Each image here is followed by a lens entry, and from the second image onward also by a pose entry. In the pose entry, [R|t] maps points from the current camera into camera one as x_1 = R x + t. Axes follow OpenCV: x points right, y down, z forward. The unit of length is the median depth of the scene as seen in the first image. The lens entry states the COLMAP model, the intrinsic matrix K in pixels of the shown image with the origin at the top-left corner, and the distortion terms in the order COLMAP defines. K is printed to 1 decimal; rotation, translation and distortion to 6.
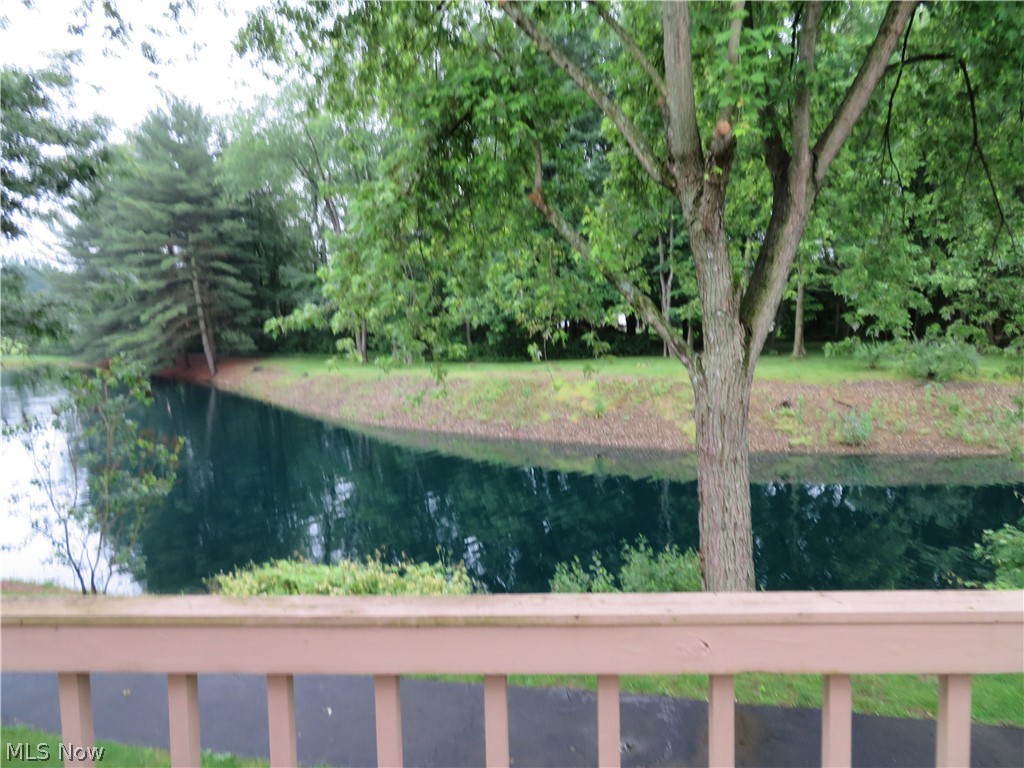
lens RADIAL K [[734.1, 0, 514.6], [0, 734.1, 386.5], [0, 0, 1]] dist [-0.011624, 0.006881]
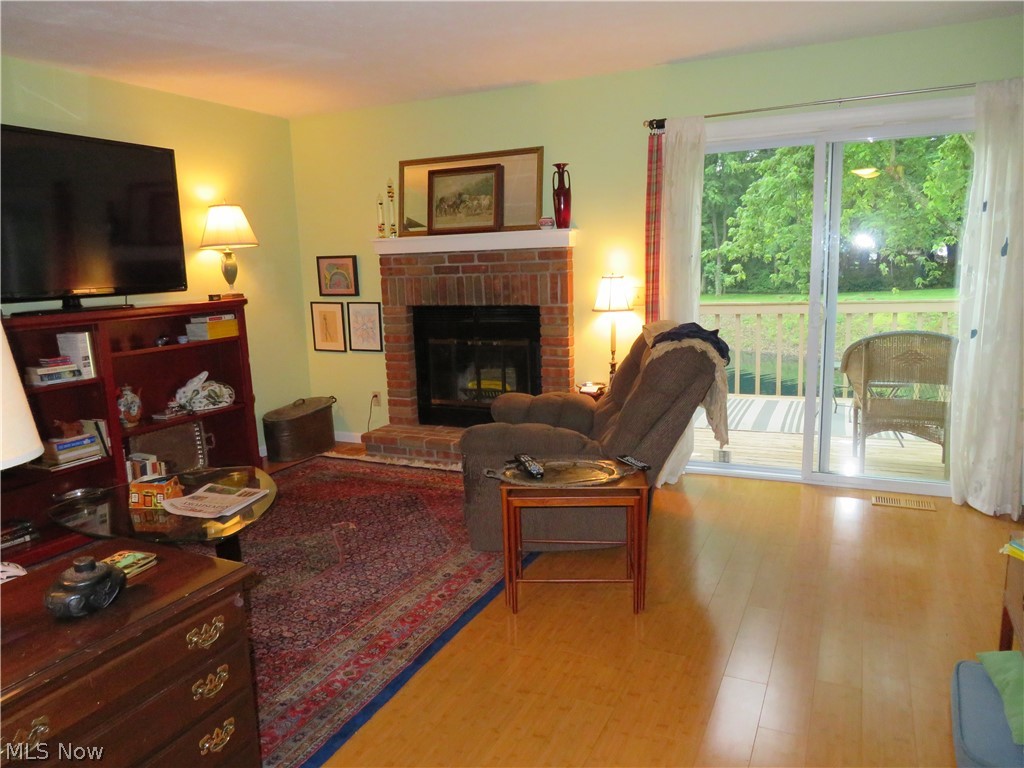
lens RADIAL K [[734.1, 0, 514.3], [0, 734.1, 382.7], [0, 0, 1]] dist [-0.011624, 0.006881]
pose [[0.929724, 0.046300, -0.365334, -0.103906], [-0.016926, 0.996389, 0.083204, 0.067463], [0.367867, -0.071173, 0.927151, -0.645213]]
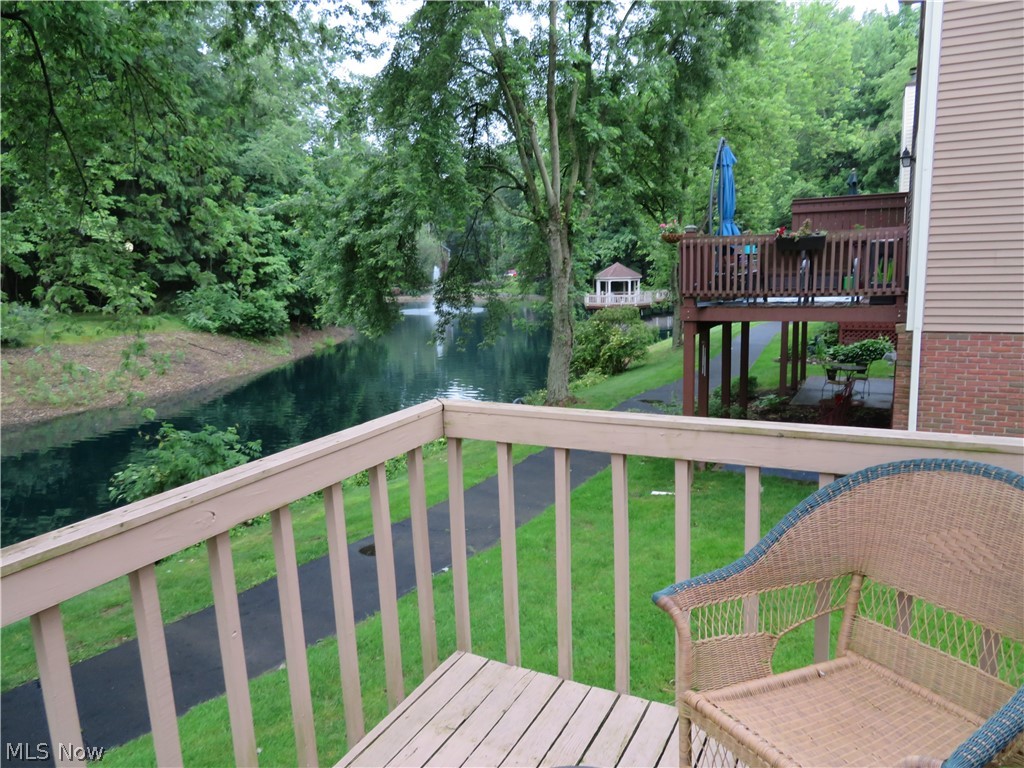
lens RADIAL K [[734.1, 0, 509.9], [0, 734.1, 382.8], [0, 0, 1]] dist [-0.011624, 0.006881]
pose [[0.410866, -0.144305, 0.900203, -0.089129], [0.105634, 0.988279, 0.110211, 0.003628], [-0.905555, 0.049810, 0.421294, -0.008341]]
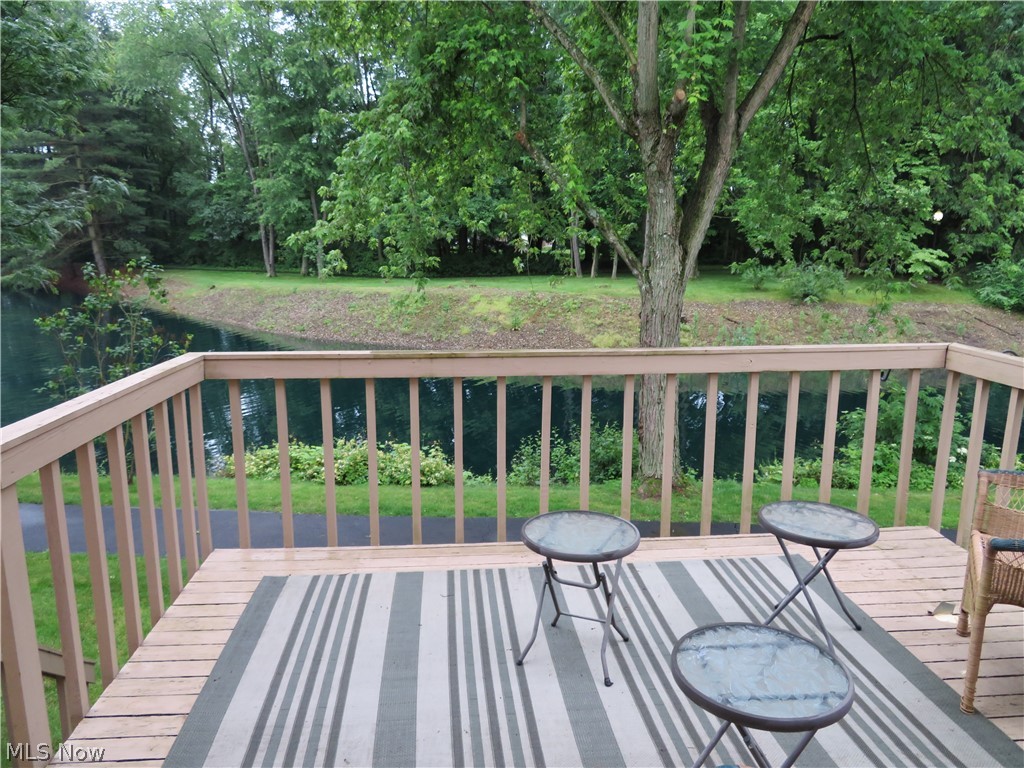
lens RADIAL K [[734.1, 0, 516.3], [0, 734.1, 385.6], [0, 0, 1]] dist [-0.011624, 0.006881]
pose [[0.989096, -0.001557, 0.147261, -0.132675], [-0.014426, 0.994111, 0.107403, 0.021378], [-0.146561, -0.108356, 0.983249, -0.207416]]
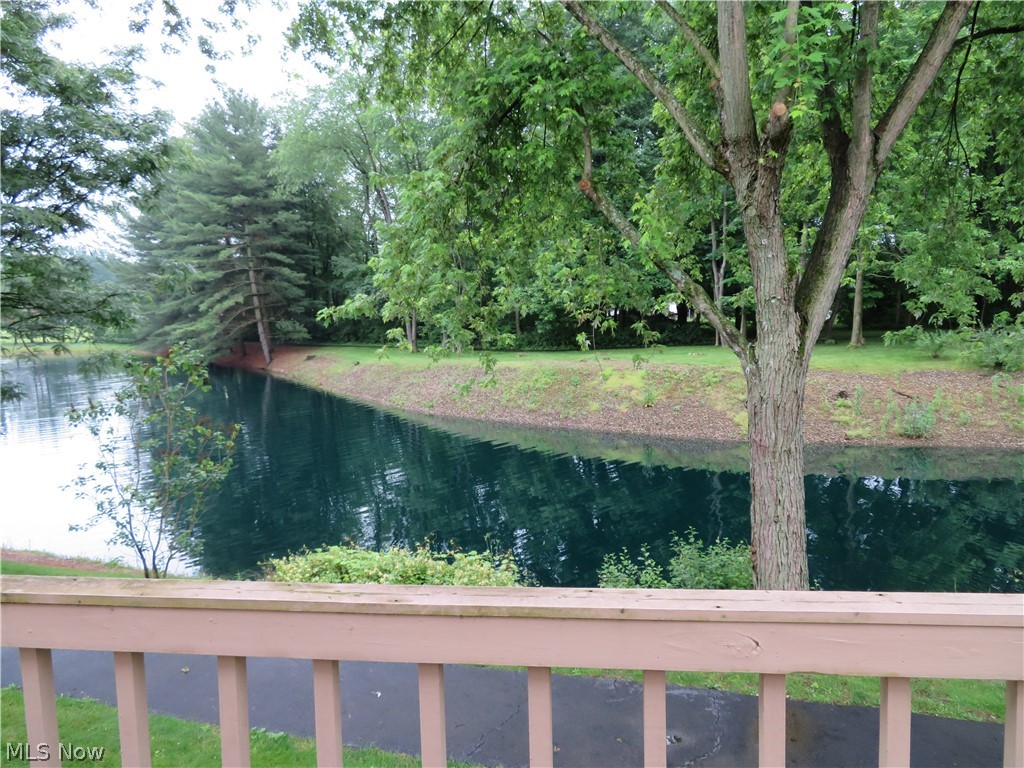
lens RADIAL K [[734.1, 0, 514.2], [0, 734.1, 385.4], [0, 0, 1]] dist [-0.011624, 0.006881]
pose [[0.997751, 0.004440, -0.066875, 0.000623], [-0.003528, 0.999899, 0.013750, 0.000049], [0.066930, -0.013483, 0.997667, 0.002248]]
